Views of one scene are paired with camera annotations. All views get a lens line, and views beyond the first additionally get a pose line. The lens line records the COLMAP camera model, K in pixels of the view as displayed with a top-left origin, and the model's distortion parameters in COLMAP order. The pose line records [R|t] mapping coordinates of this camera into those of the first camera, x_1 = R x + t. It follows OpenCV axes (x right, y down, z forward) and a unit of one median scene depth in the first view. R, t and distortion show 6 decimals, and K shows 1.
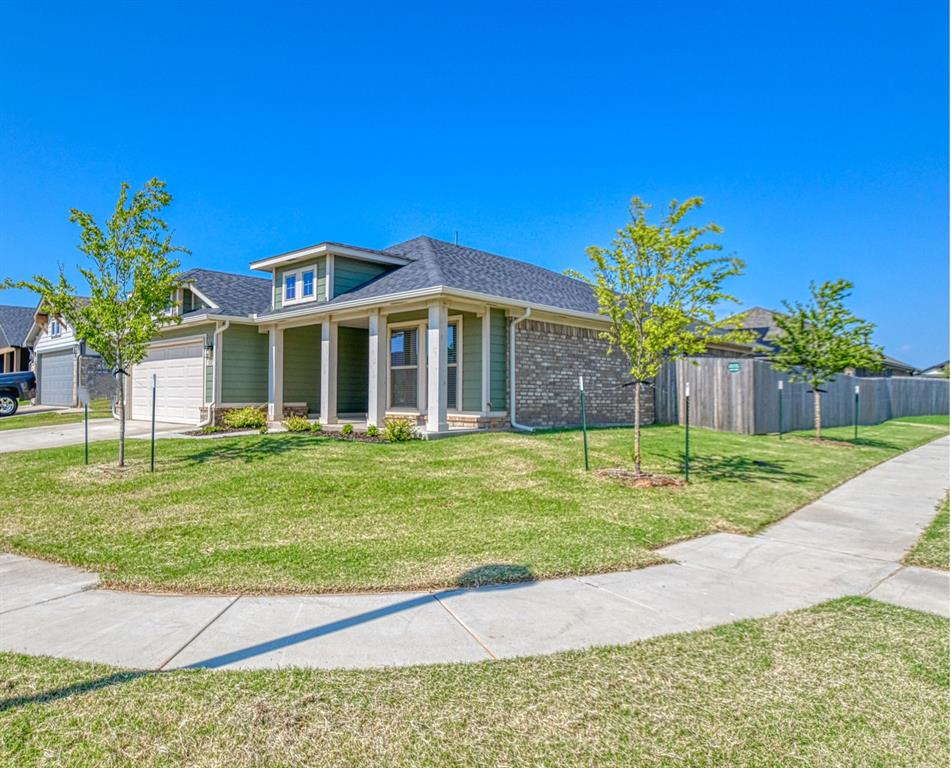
lens RADIAL K [[644.8, 0, 475.5], [0, 644.8, 384.0], [0, 0, 1]] dist [-0.000400, -0.000167]
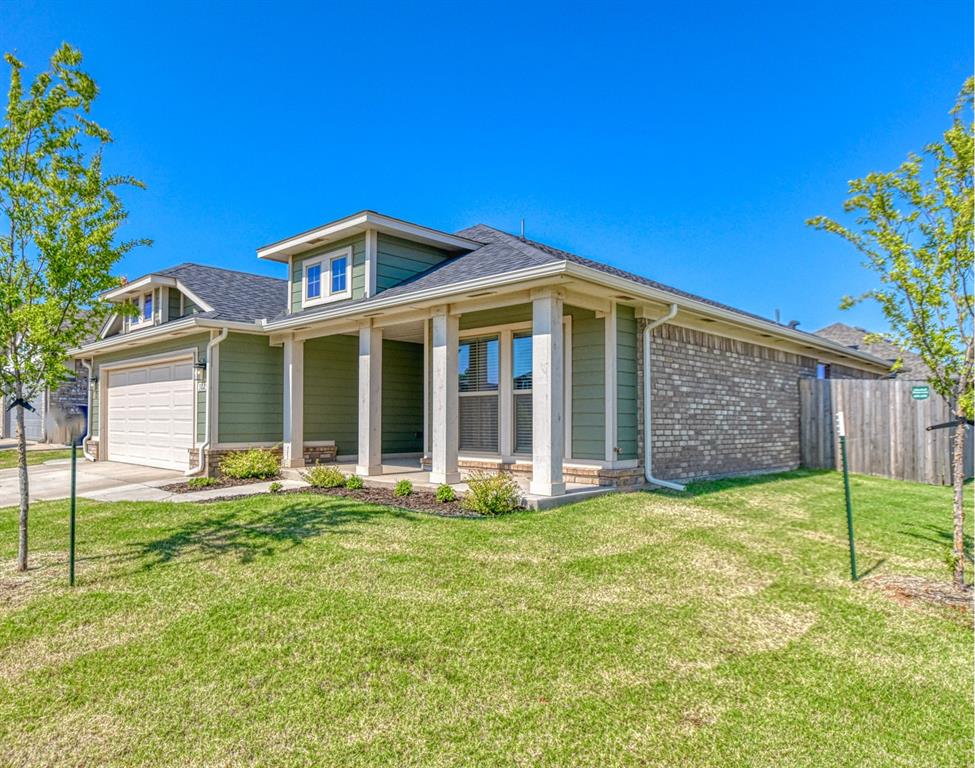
lens RADIAL K [[640.2, 0, 487.7], [0, 640.2, 416.1], [0, 0, 1]] dist [0.000932, 0.000820]
pose [[0.999993, -0.000422, -0.003704, -0.096622], [0.000470, 0.999915, 0.012992, -0.010335], [0.003698, -0.012993, 0.999909, 0.305942]]
